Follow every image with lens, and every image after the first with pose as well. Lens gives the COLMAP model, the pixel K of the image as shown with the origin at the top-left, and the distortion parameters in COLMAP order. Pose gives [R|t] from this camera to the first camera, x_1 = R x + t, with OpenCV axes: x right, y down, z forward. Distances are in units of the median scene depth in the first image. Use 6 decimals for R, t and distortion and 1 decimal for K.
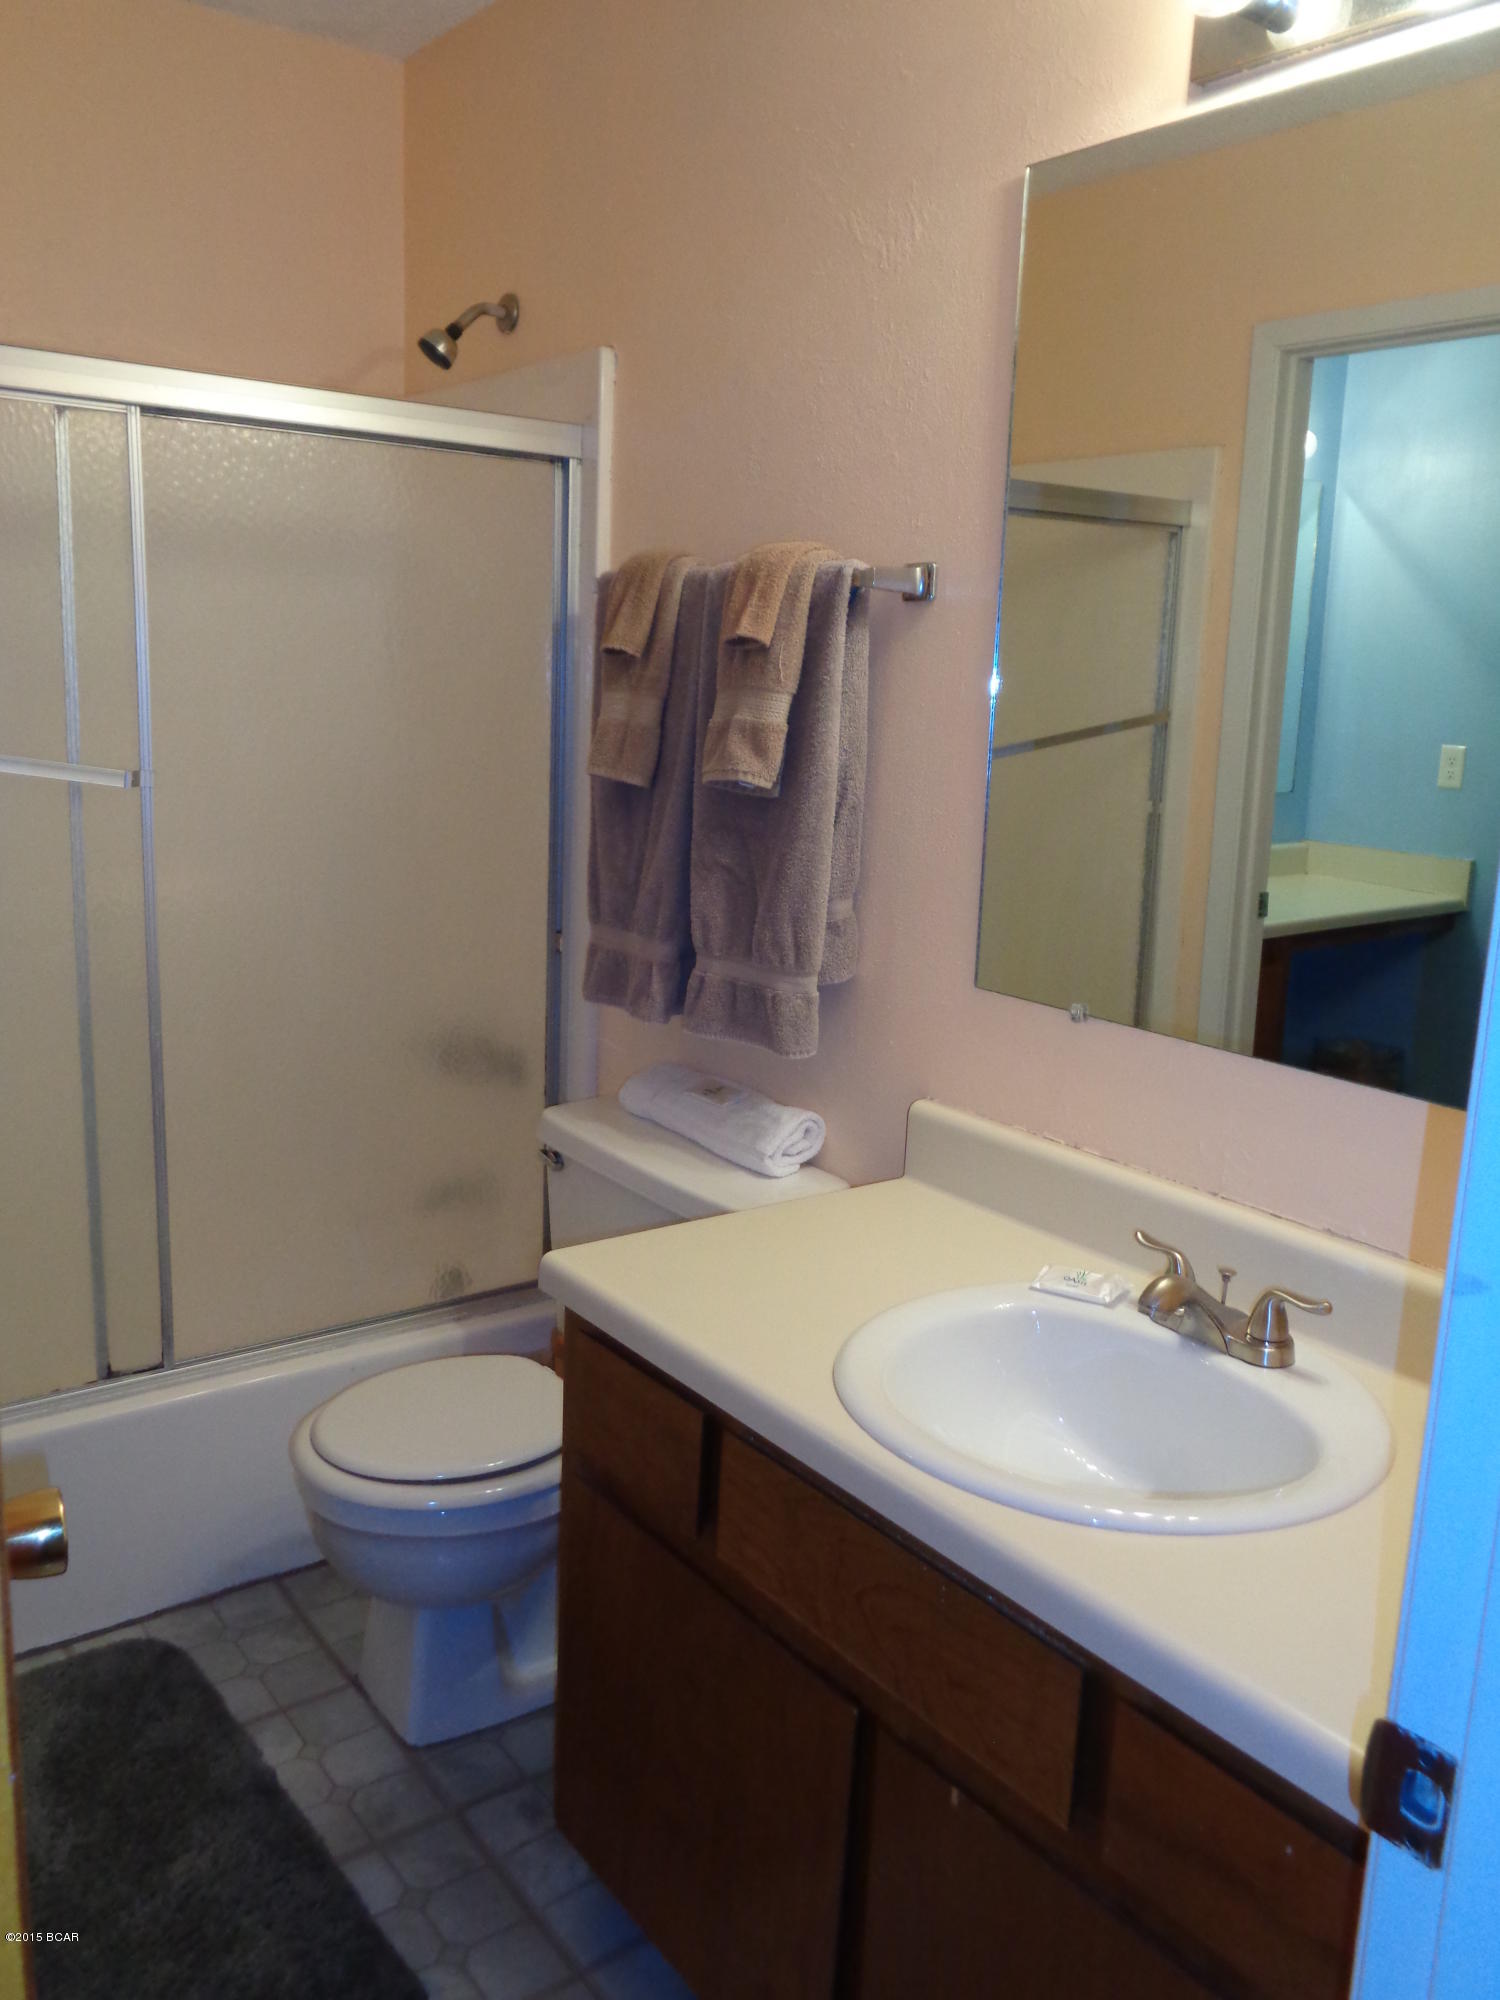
lens RADIAL K [[1581.9, 0, 750.0], [0, 1581.9, 1000.0], [0, 0, 1]] dist [0.000750, 0.005688]
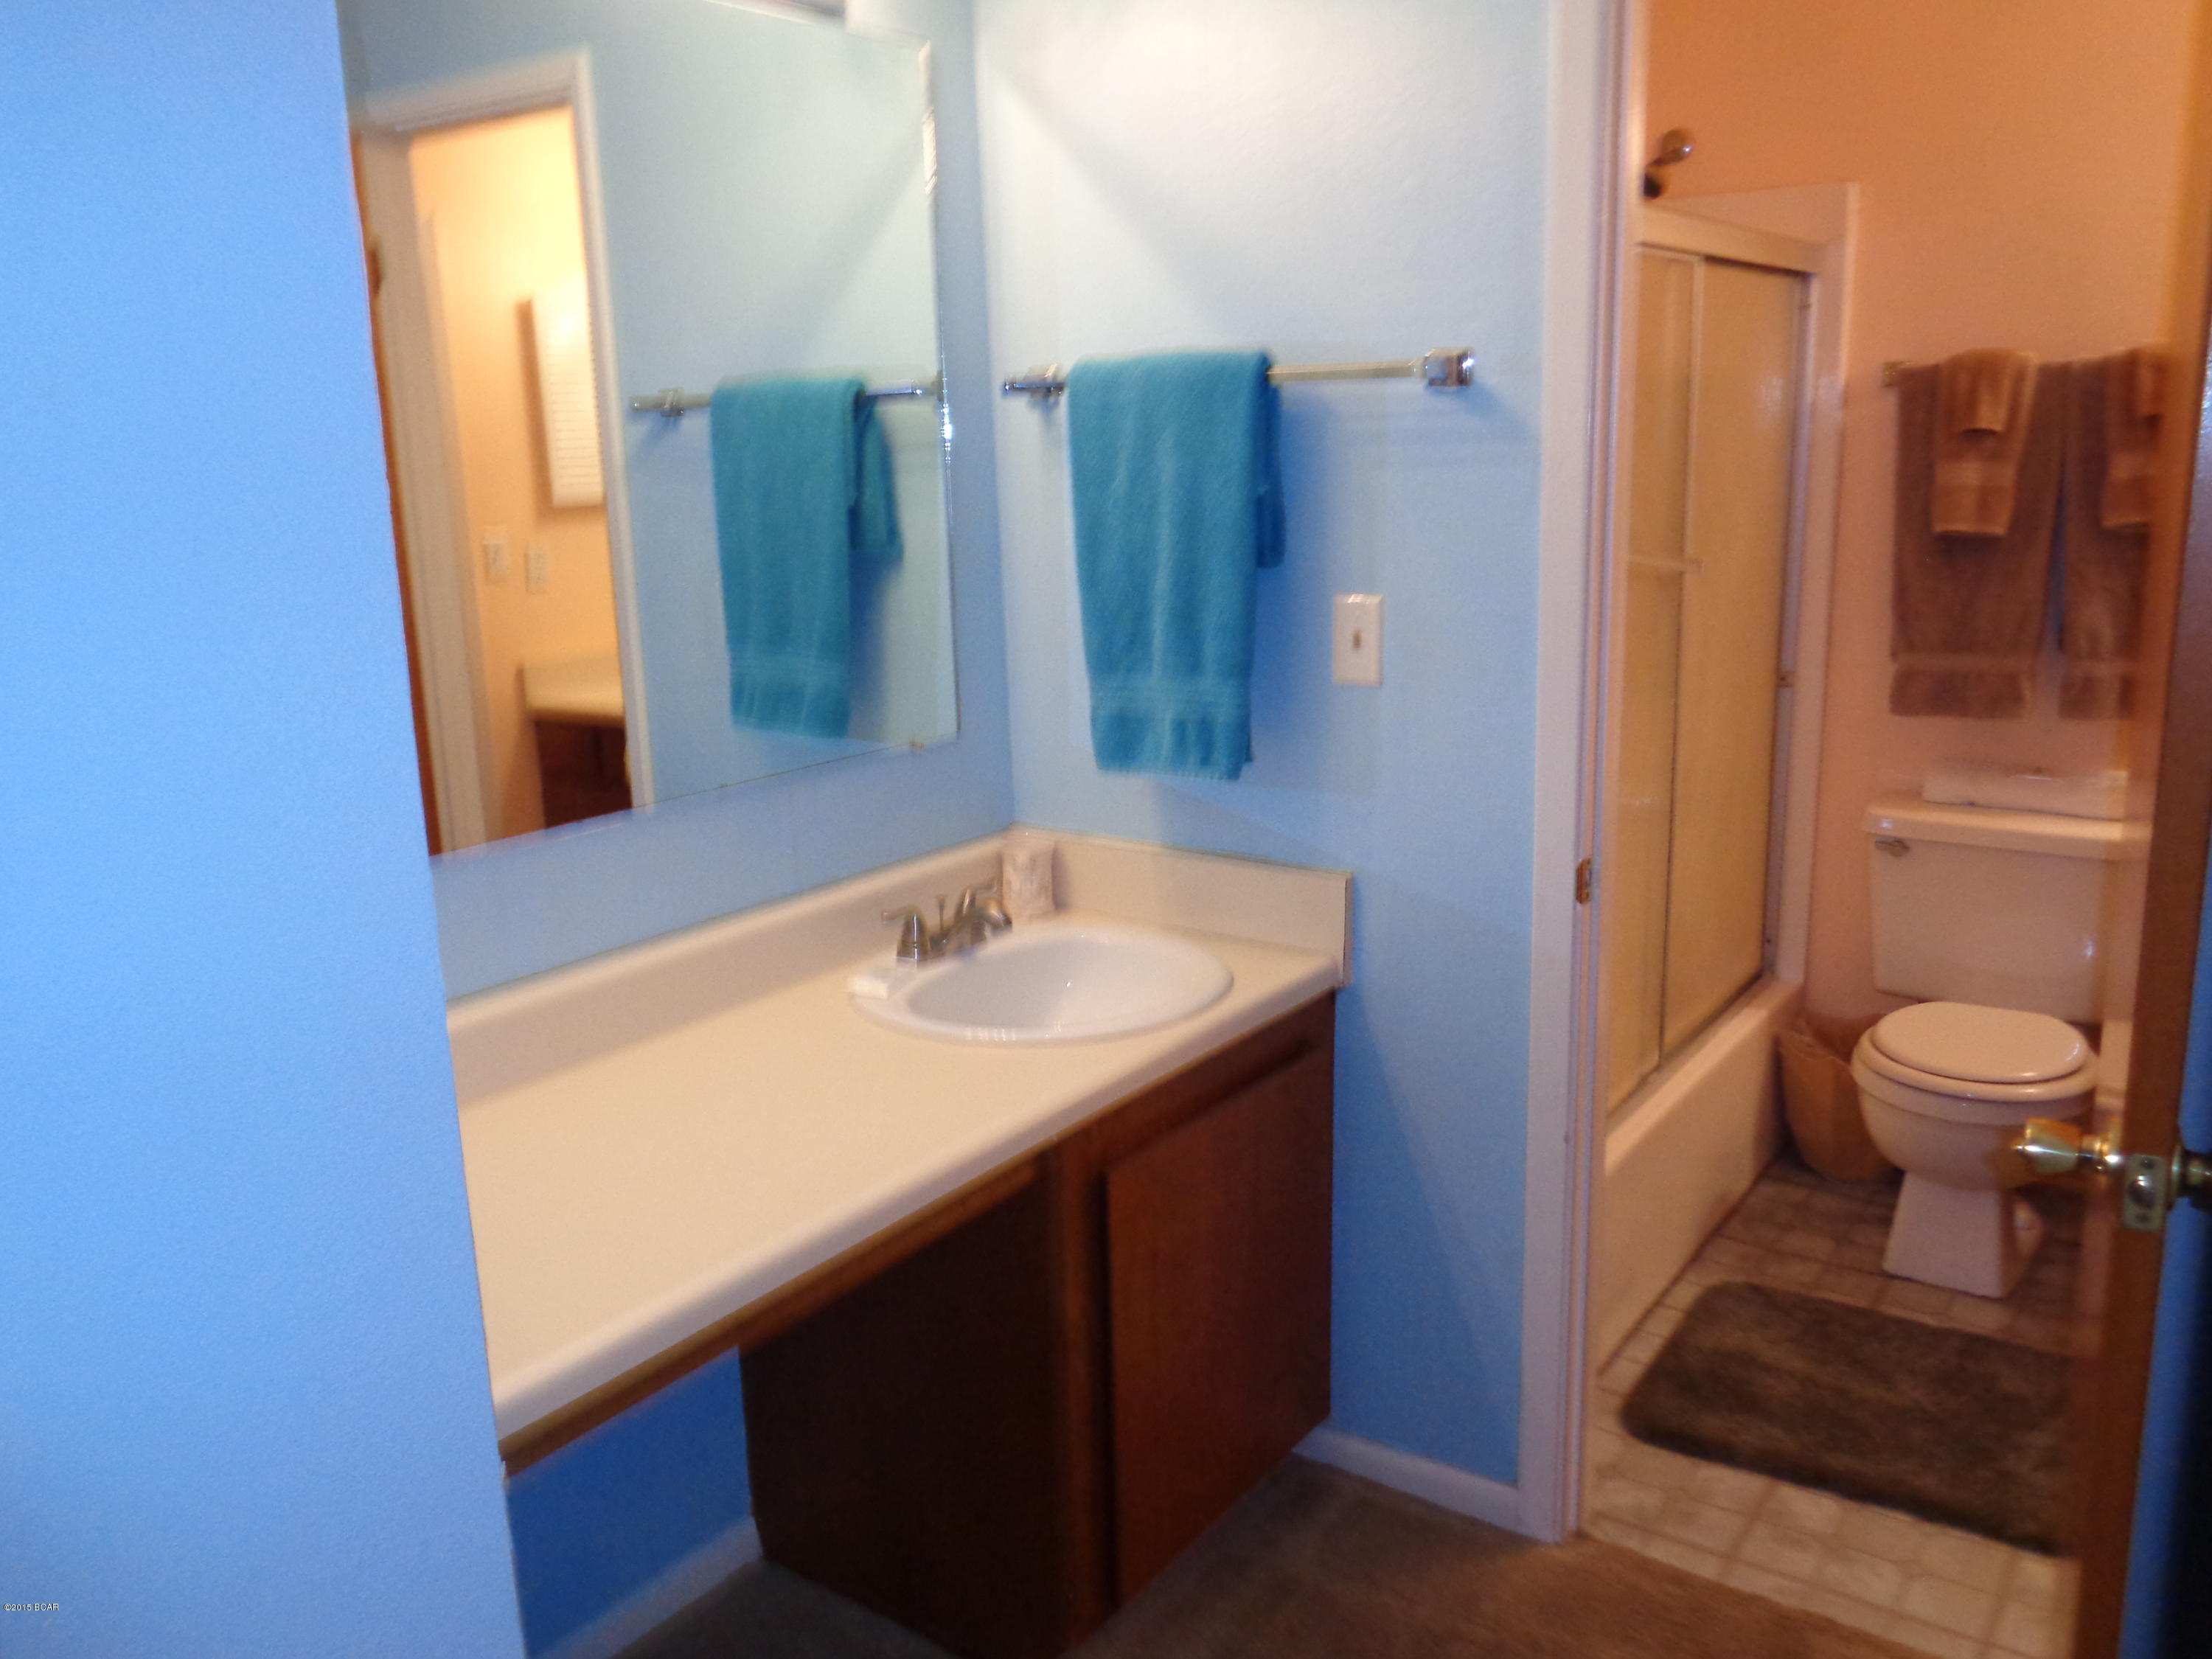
lens RADIAL K [[1749.5, 0, 1106.0], [0, 1749.5, 829.5], [0, 0, 1]] dist [0.000750, 0.005688]
pose [[0.951838, -0.136286, 0.274645, -1.164715], [0.128625, 0.990635, 0.045805, -0.058544], [-0.278315, -0.008273, 0.960454, -0.144515]]
